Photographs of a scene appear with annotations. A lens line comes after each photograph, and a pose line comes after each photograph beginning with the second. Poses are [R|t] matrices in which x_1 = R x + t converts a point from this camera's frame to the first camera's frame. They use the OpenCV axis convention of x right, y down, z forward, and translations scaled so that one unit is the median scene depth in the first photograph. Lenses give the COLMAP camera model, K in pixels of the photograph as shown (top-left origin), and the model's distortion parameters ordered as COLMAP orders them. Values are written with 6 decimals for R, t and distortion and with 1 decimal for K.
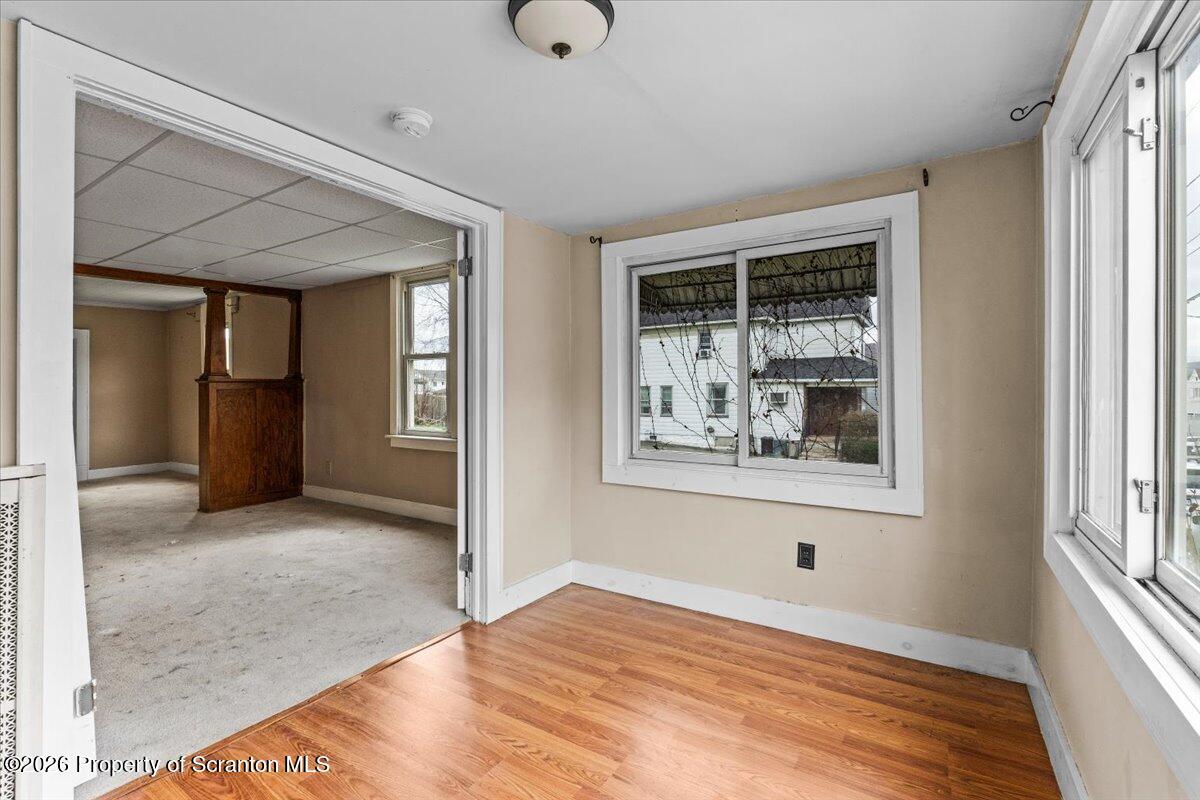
lens RADIAL K [[542.1, 0, 596.1], [0, 542.1, 389.4], [0, 0, 1]] dist [-0.000510, -0.000236]
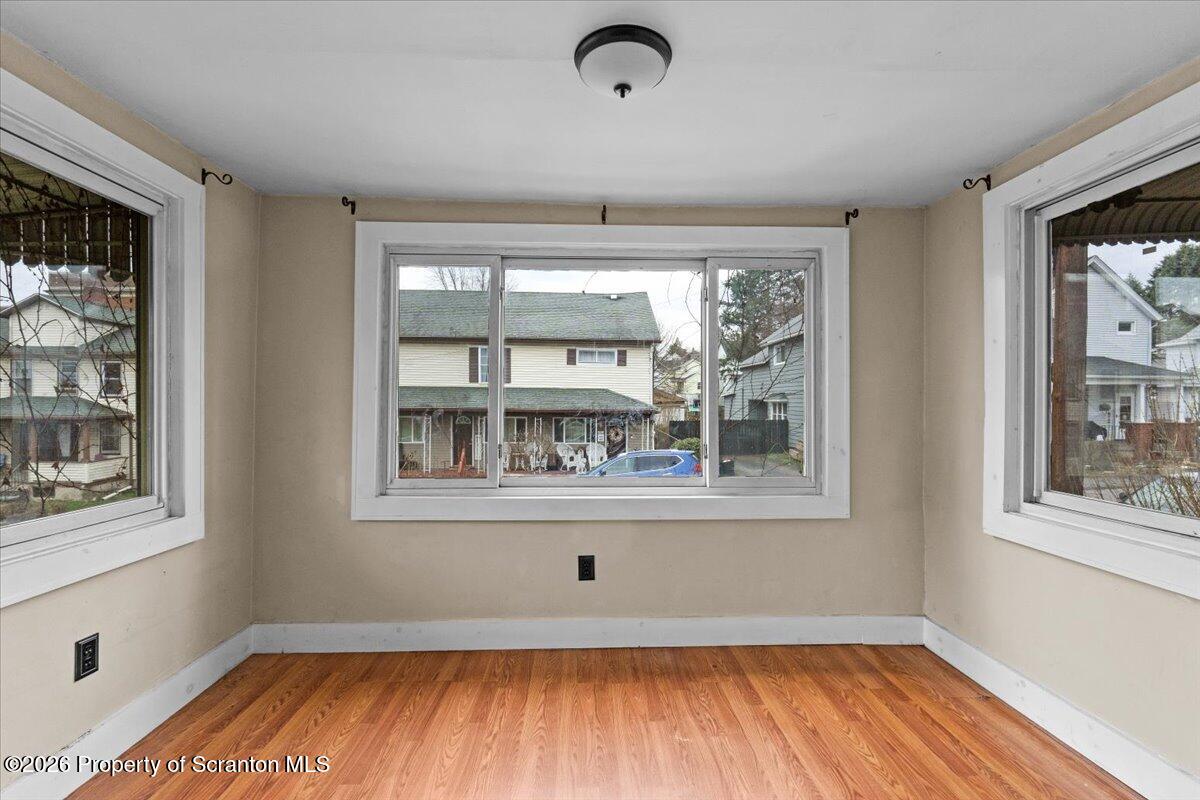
lens RADIAL K [[532.1, 0, 598.8], [0, 532.1, 394.5], [0, 0, 1]] dist [-0.002198, 0.000038]
pose [[-0.563784, 0.019922, 0.825682, -0.535797], [-0.004929, 0.999610, -0.027484, 0.010334], [-0.825908, -0.019564, -0.563466, 0.945270]]
